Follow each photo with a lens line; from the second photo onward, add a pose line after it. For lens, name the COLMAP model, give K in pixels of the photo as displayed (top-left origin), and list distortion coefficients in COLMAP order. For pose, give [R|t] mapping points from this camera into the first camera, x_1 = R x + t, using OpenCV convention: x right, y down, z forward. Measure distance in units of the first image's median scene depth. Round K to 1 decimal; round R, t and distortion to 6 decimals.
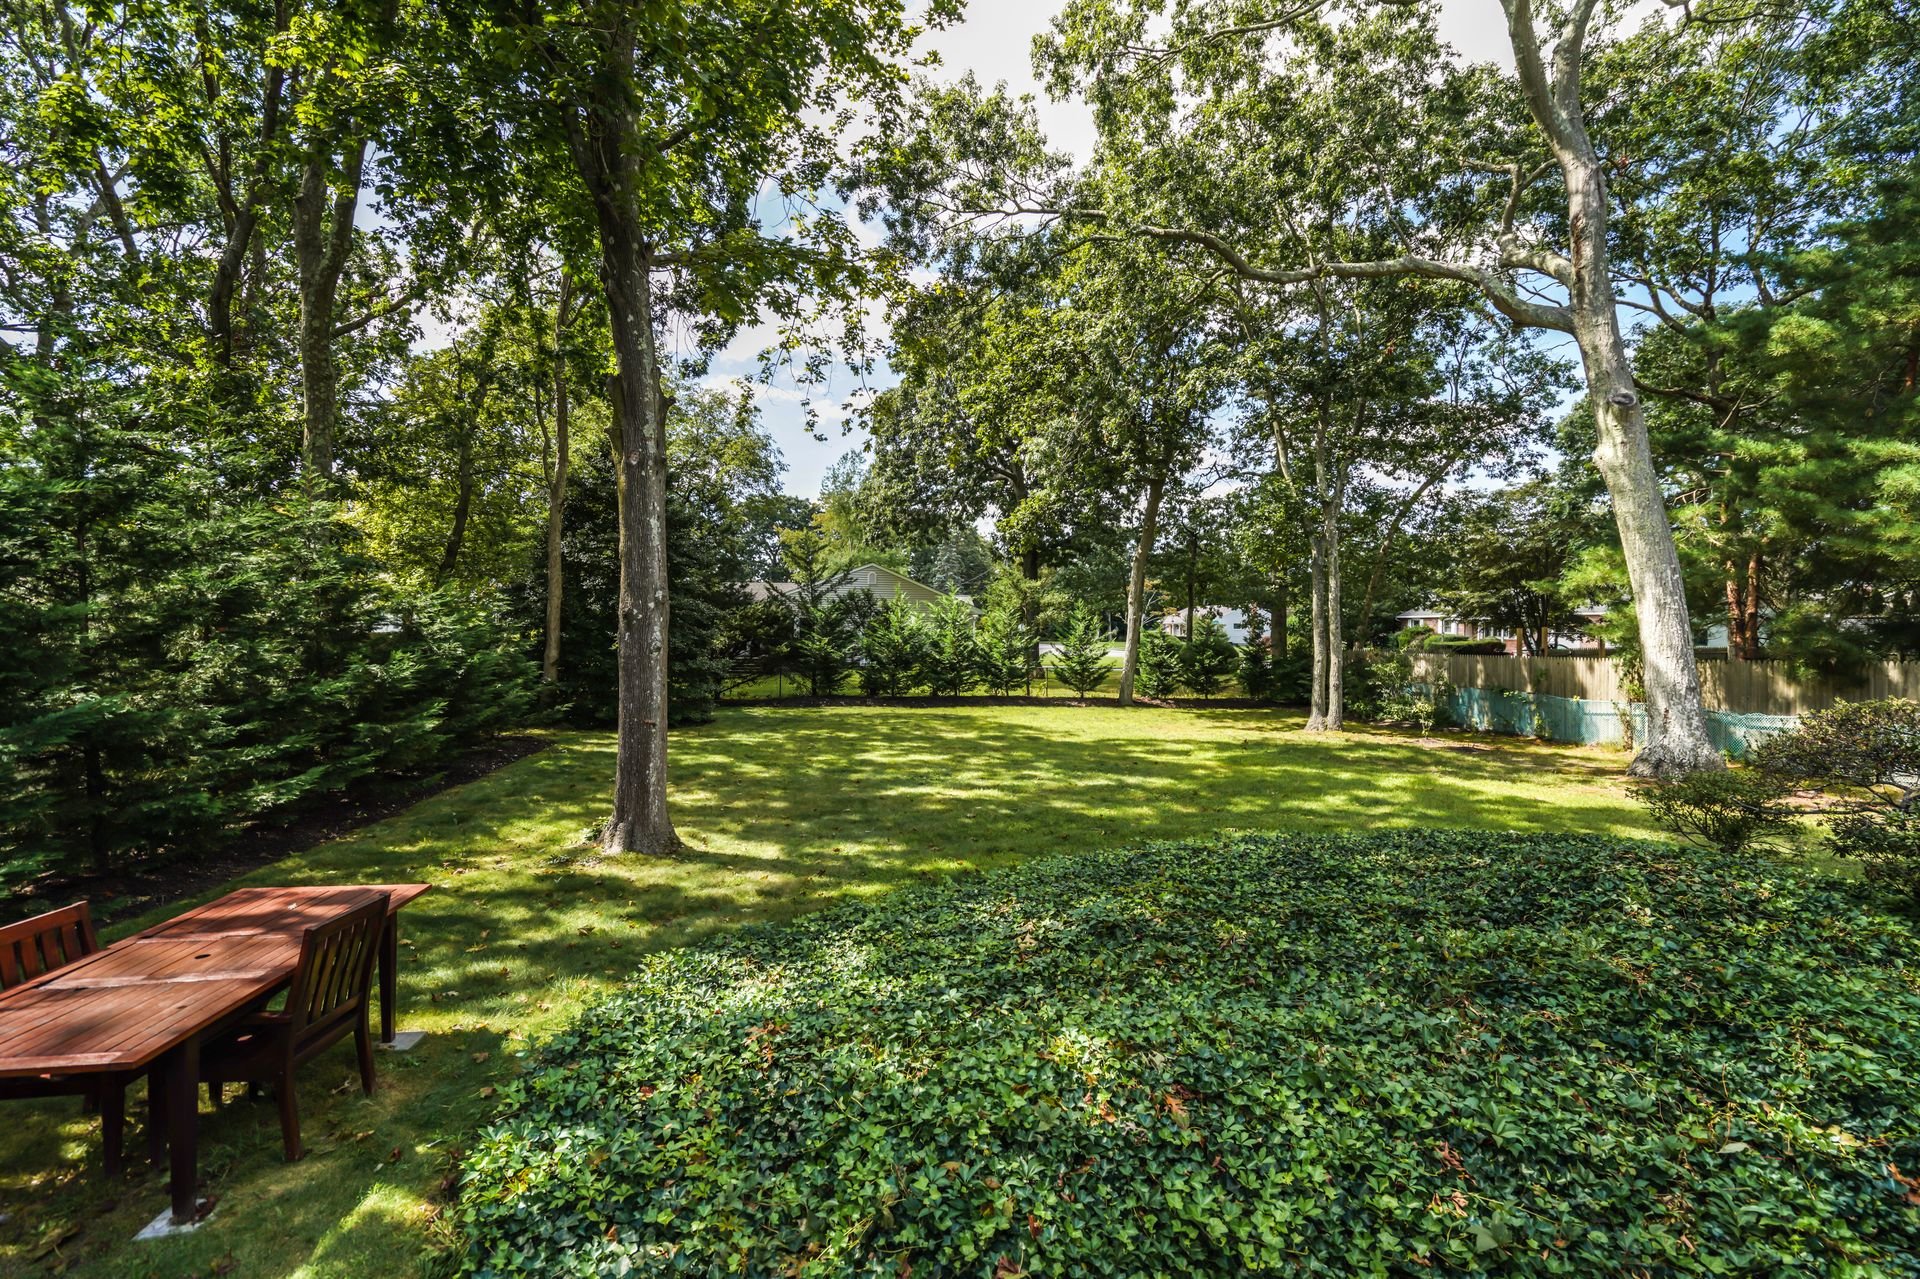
lens RADIAL K [[883.7, 0, 963.2], [0, 883.7, 641.3], [0, 0, 1]] dist [-0.028969, 0.024848]
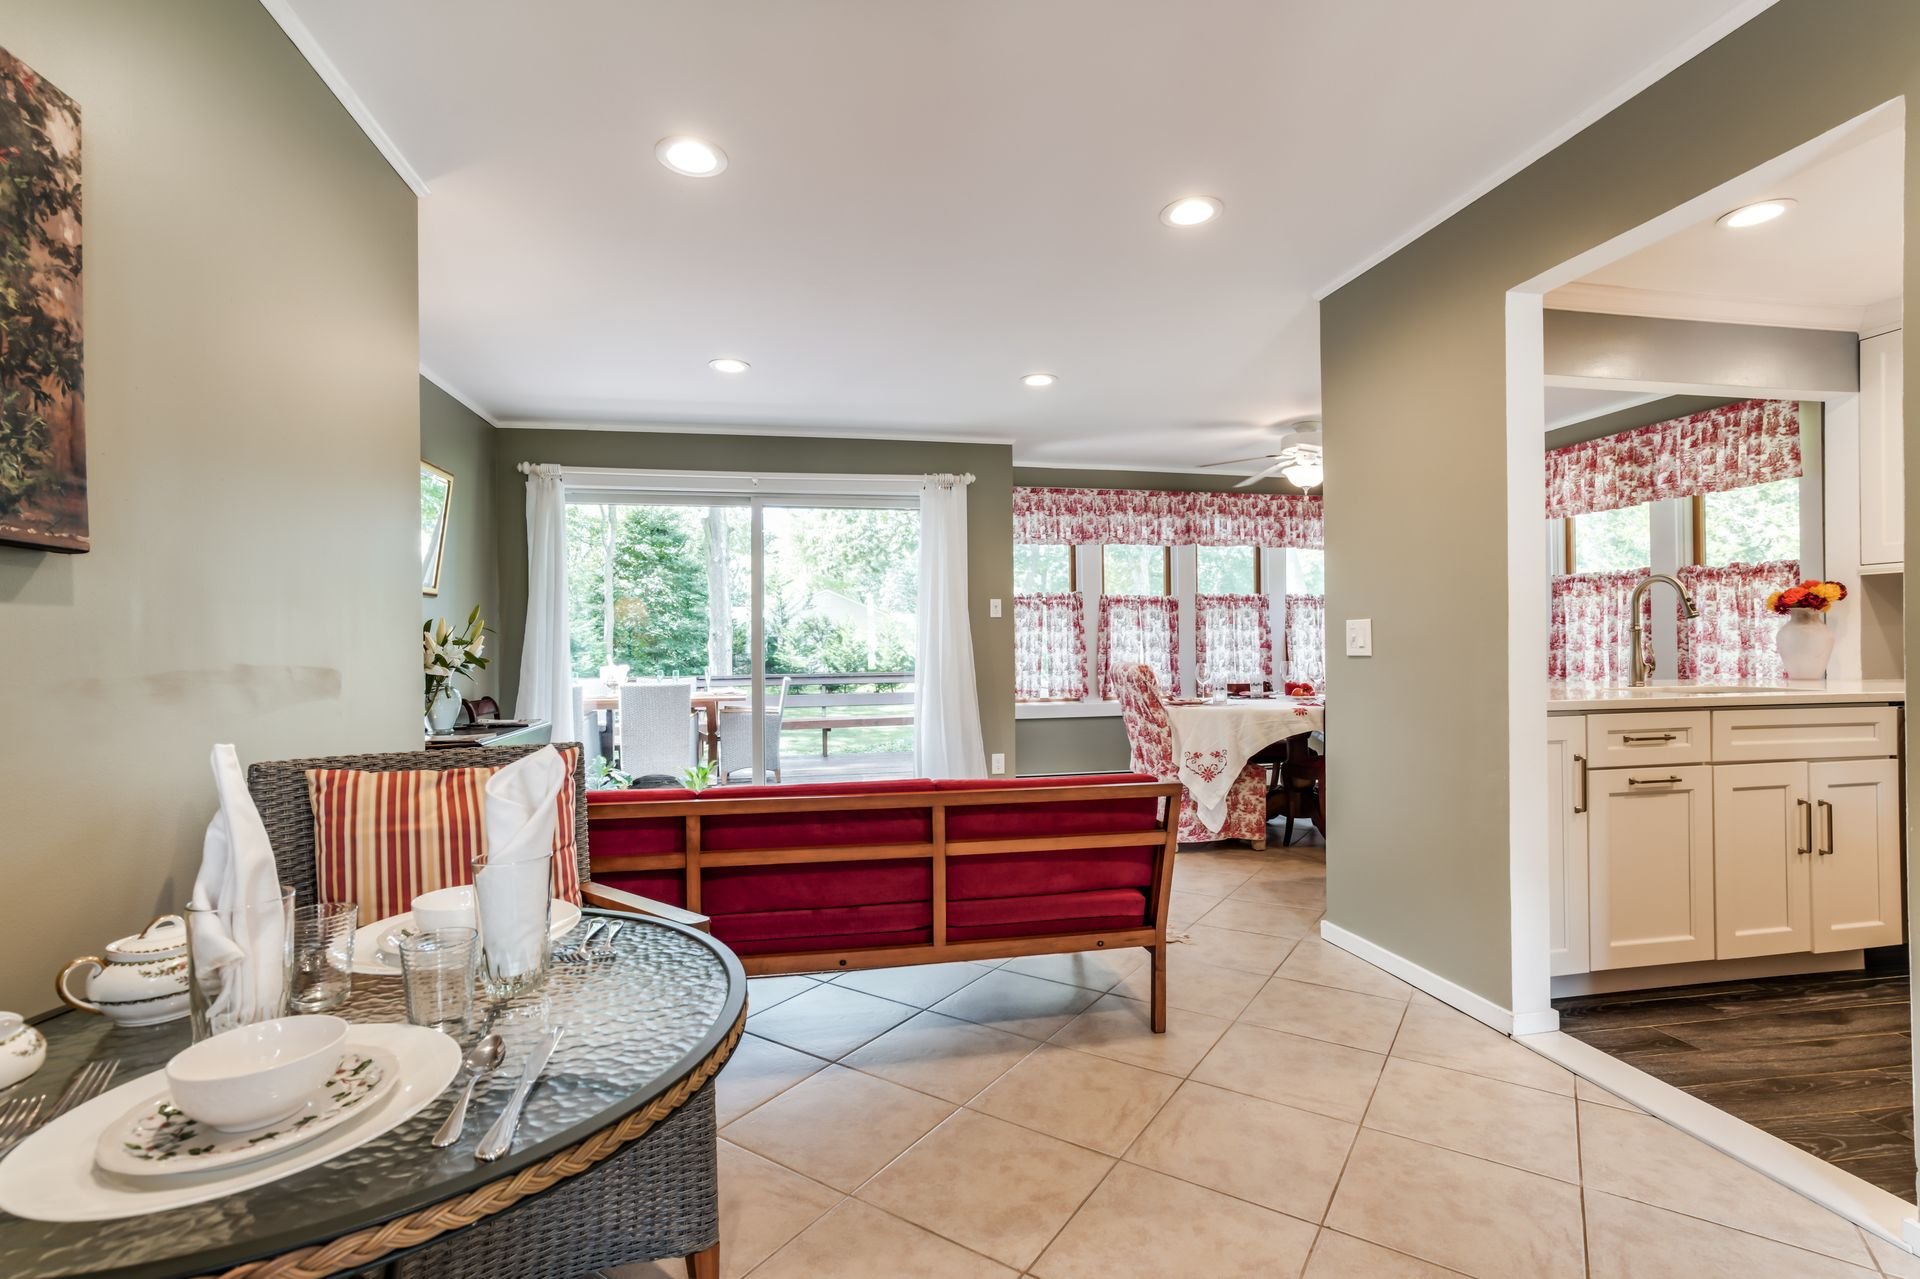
lens RADIAL K [[883.7, 0, 963.2], [0, 883.7, 641.3], [0, 0, 1]] dist [-0.028969, 0.024848]
pose [[0.998551, -0.011197, 0.052644, 0.030192], [0.011916, 0.999840, -0.013369, 0.003535], [-0.052486, 0.013977, 0.998524, -0.346523]]
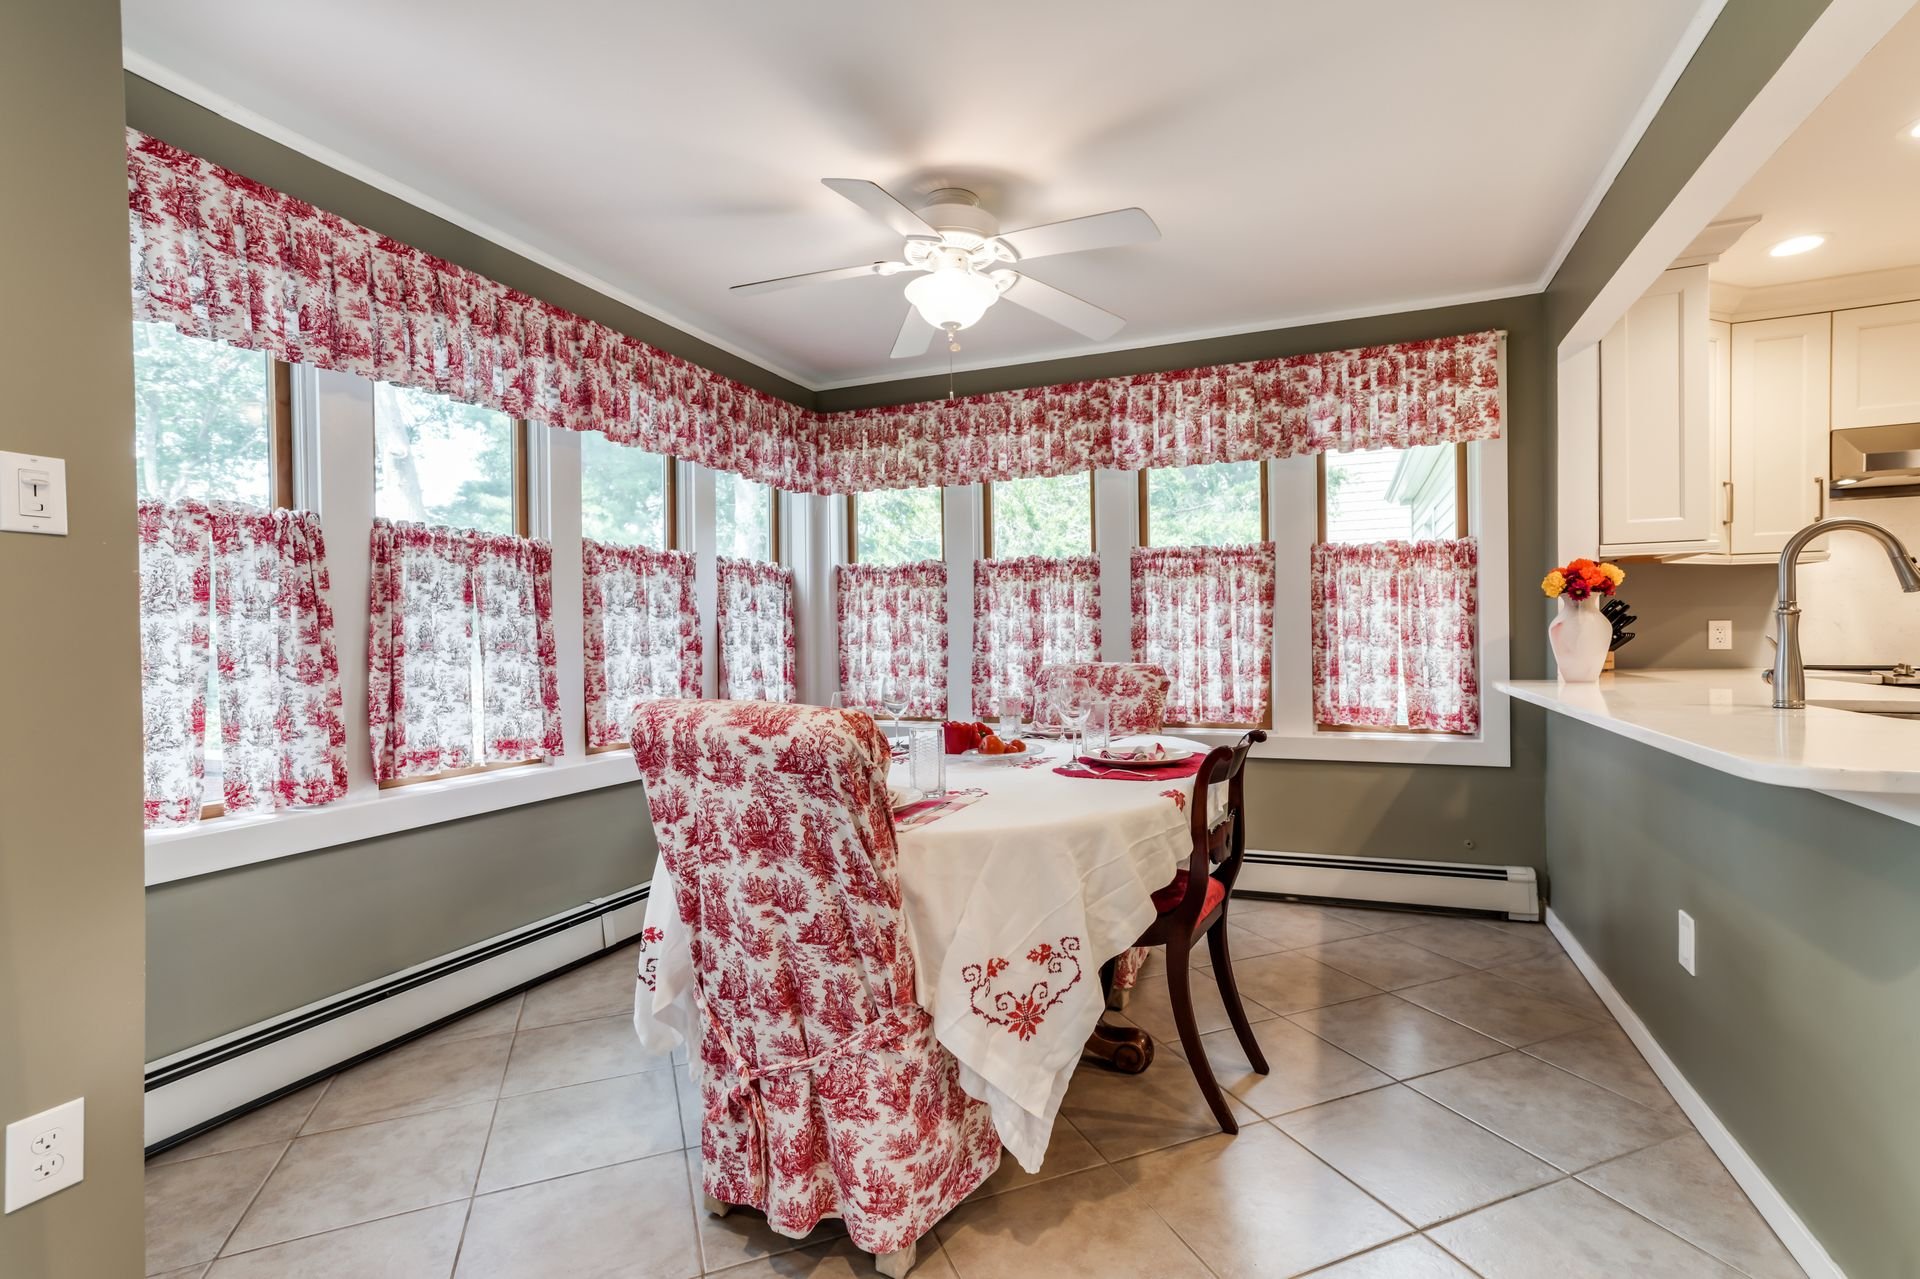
lens RADIAL K [[883.7, 0, 963.2], [0, 883.7, 641.3], [0, 0, 1]] dist [-0.028969, 0.024848]
pose [[0.522650, -0.013464, 0.852441, 0.033811], [0.021148, 0.999772, 0.002825, 0.002259], [-0.852285, 0.016551, 0.522816, -0.216858]]
